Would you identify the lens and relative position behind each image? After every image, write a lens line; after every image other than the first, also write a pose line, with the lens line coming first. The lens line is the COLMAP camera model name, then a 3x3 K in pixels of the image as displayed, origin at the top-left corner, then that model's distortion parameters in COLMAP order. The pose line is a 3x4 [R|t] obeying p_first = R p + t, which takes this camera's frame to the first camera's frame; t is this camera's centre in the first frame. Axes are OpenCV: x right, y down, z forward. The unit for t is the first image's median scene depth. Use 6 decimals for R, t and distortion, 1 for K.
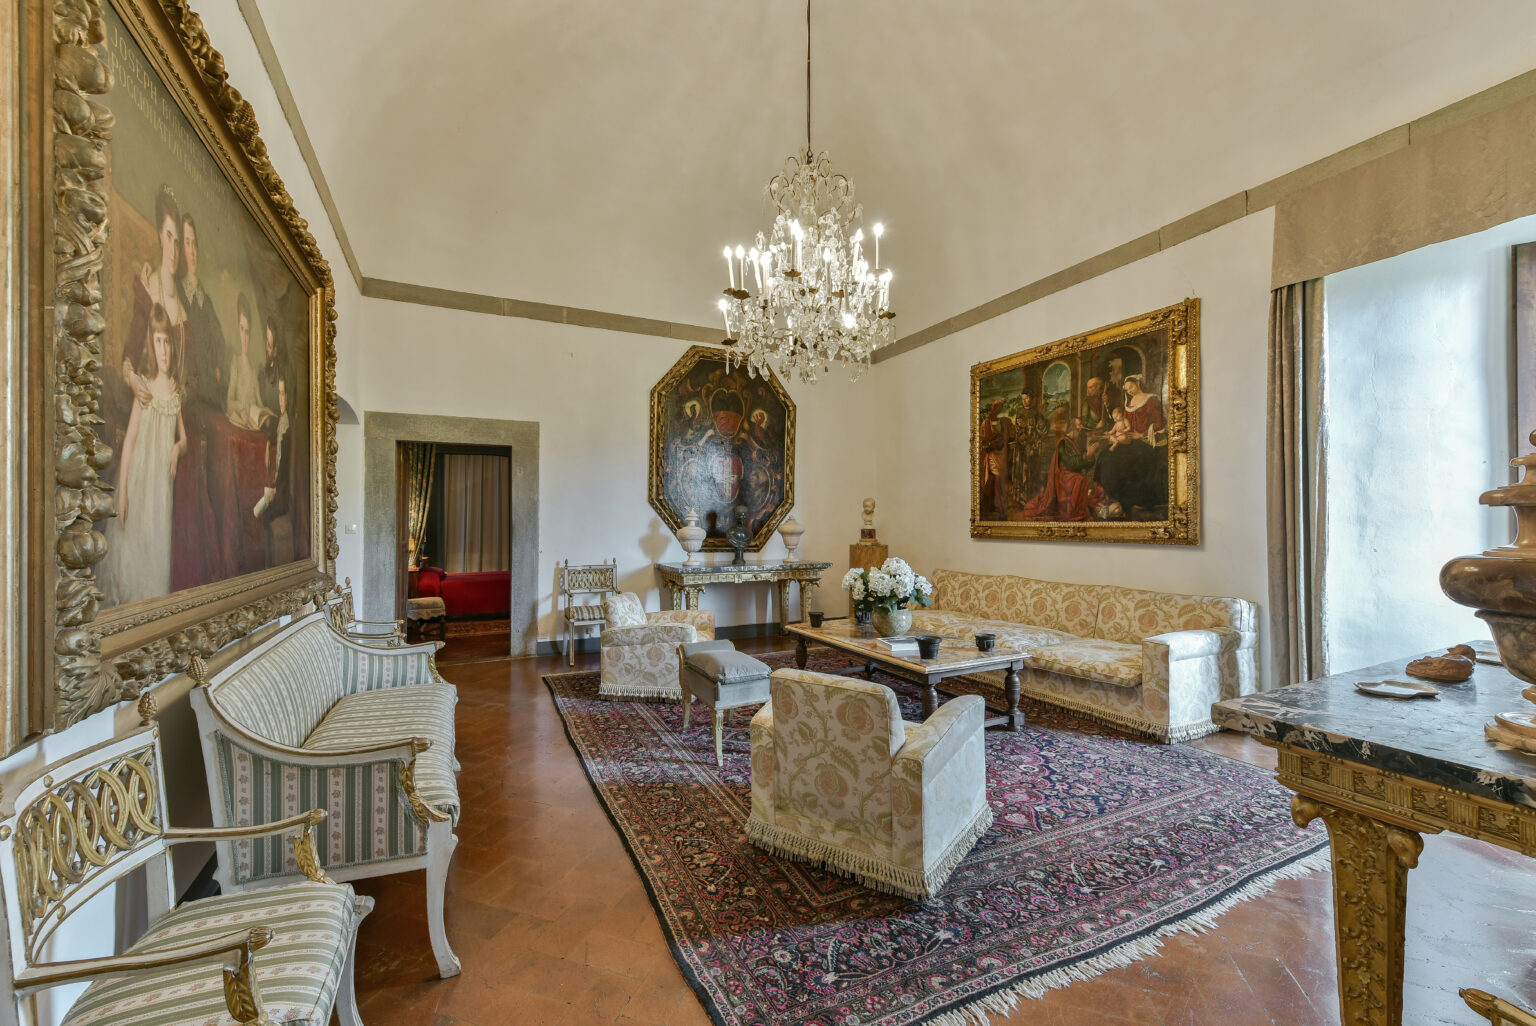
lens RADIAL K [[604.8, 0, 772.2], [0, 604.8, 523.4], [0, 0, 1]] dist [-0.001811, -0.000114]
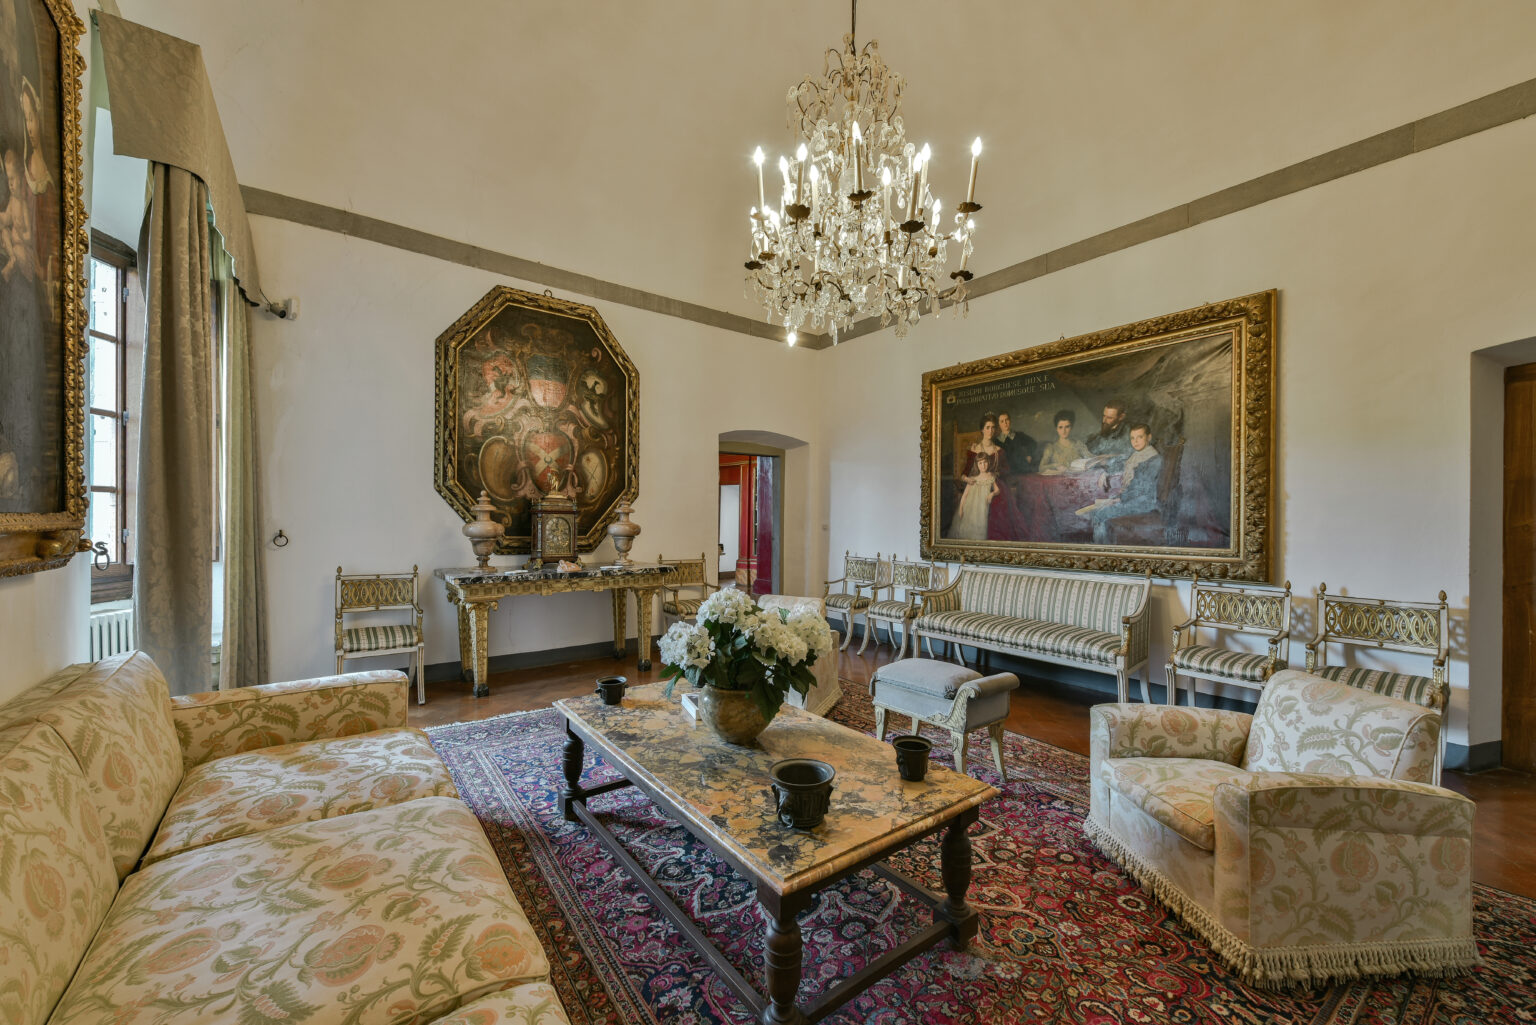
lens RADIAL K [[604.8, 0, 772.2], [0, 604.8, 522.9], [0, 0, 1]] dist [-0.001811, -0.000114]
pose [[-0.984052, -0.003022, -0.177857, 0.208232], [-0.005151, 0.999921, 0.011507, -0.002226], [0.177808, 0.012239, -0.983989, 1.203796]]
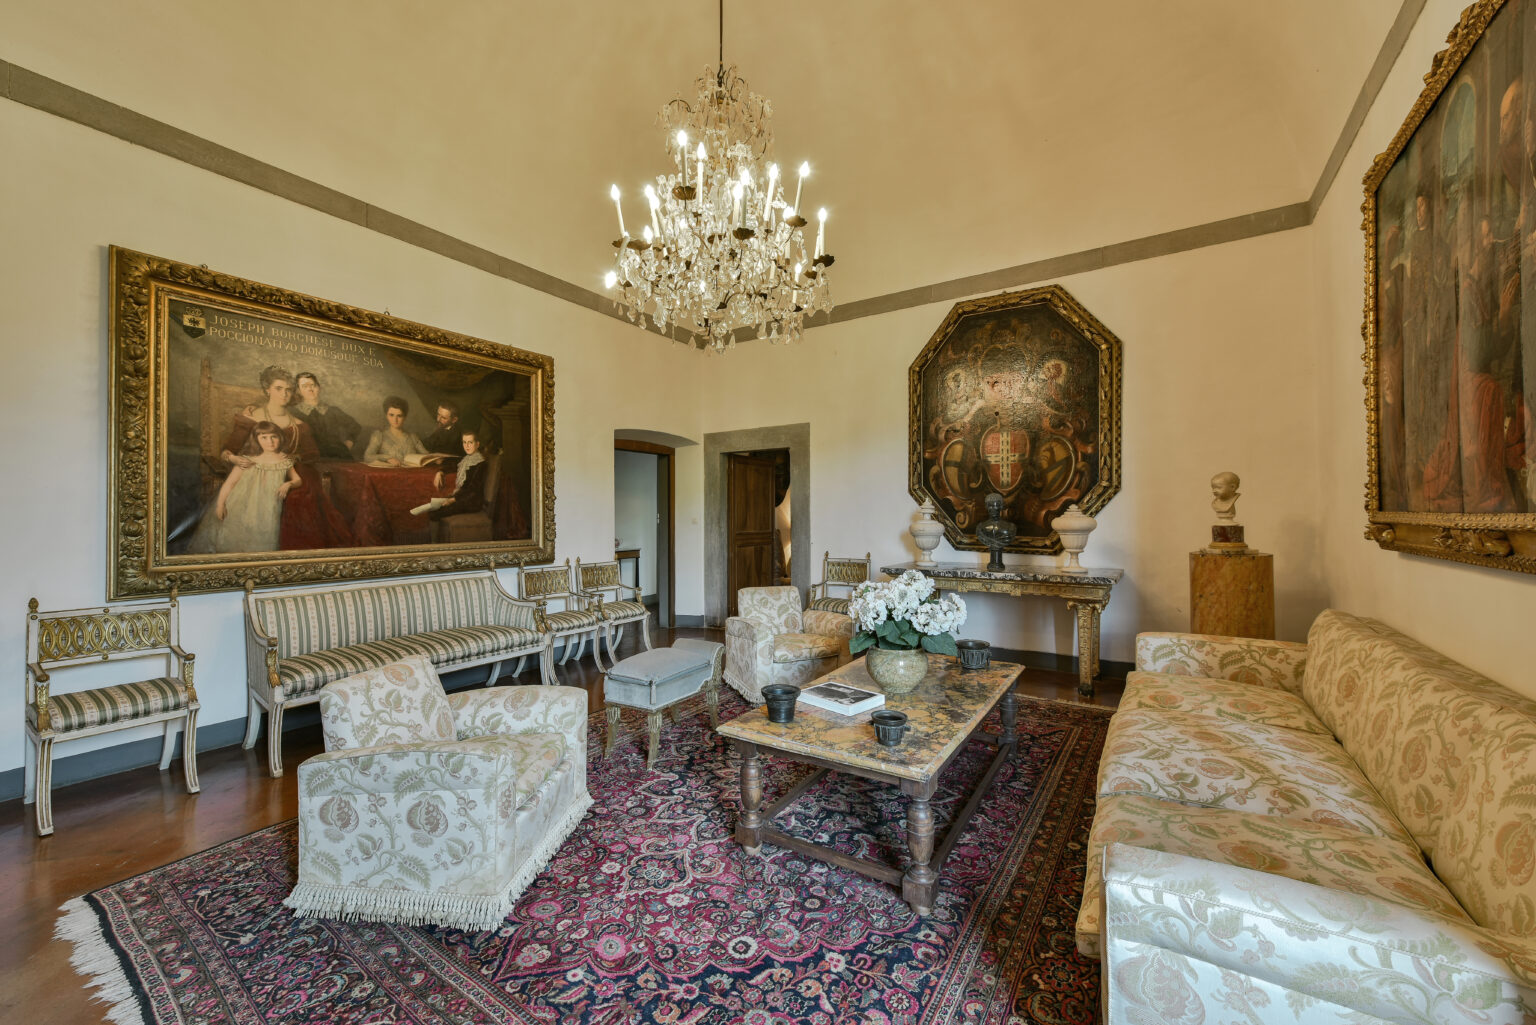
lens RADIAL K [[603.3, 0, 768.0], [0, 603.3, 512.5], [0, 0, 1]] dist [-0.000414, -0.000272]
pose [[0.512003, -0.007141, -0.858954, 0.550475], [0.003505, 0.999974, -0.006224, -0.001391], [0.858977, 0.000177, 0.512015, 0.431037]]
